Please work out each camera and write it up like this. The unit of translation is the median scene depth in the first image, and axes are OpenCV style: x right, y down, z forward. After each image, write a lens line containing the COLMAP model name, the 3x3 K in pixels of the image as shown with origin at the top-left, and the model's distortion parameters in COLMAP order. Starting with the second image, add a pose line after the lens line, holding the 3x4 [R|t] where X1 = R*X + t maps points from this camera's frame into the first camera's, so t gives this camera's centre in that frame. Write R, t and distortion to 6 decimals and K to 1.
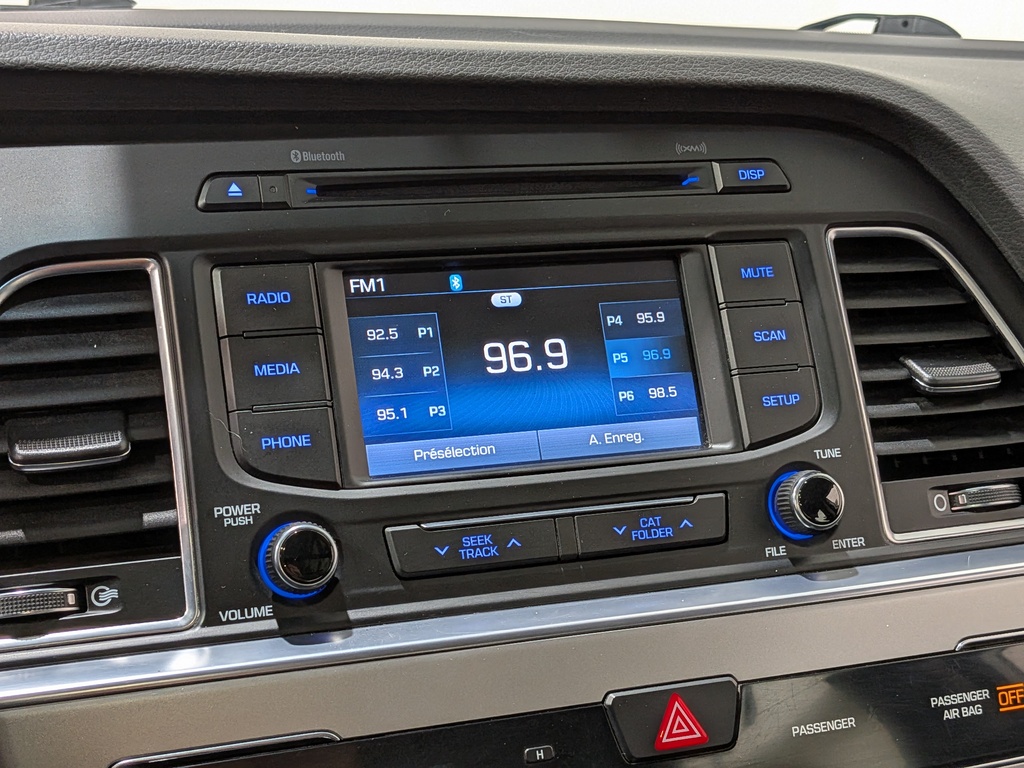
lens RADIAL K [[1518.9, 0, 491.8], [0, 1518.9, 435.1], [0, 0, 1]] dist [0.054591, 0.000000]
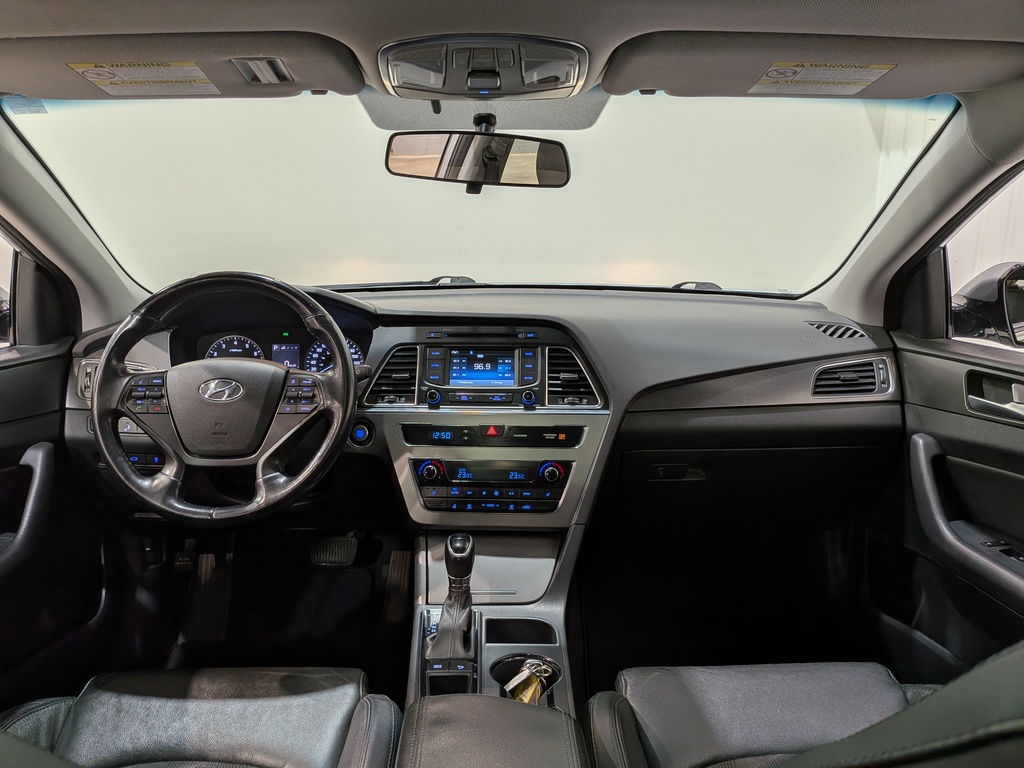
lens RADIAL K [[747.7, 0, 510.4], [0, 747.7, 391.5], [0, 0, 1]] dist [0.059073, -0.106494]
pose [[0.930911, 0.074351, -0.357598, 1.123517], [-0.089372, 0.995668, -0.025640, 0.101189], [0.354143, 0.055828, 0.933523, -1.529474]]
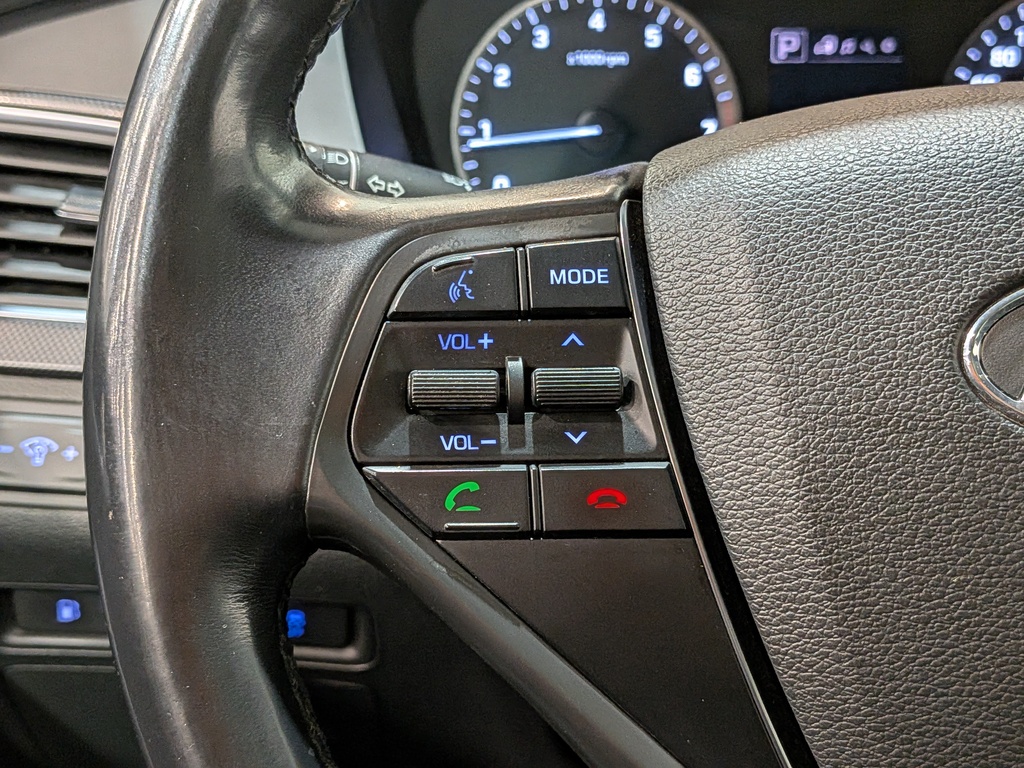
lens RADIAL K [[1518.9, 0, 525.9], [0, 1518.9, 370.4], [0, 0, 1]] dist [0.054591, 0.000000]
pose [[0.907517, 0.136515, -0.397211, -0.501471], [-0.100028, 0.988742, 0.111279, 0.078615], [0.407930, -0.061255, 0.910956, -0.304484]]
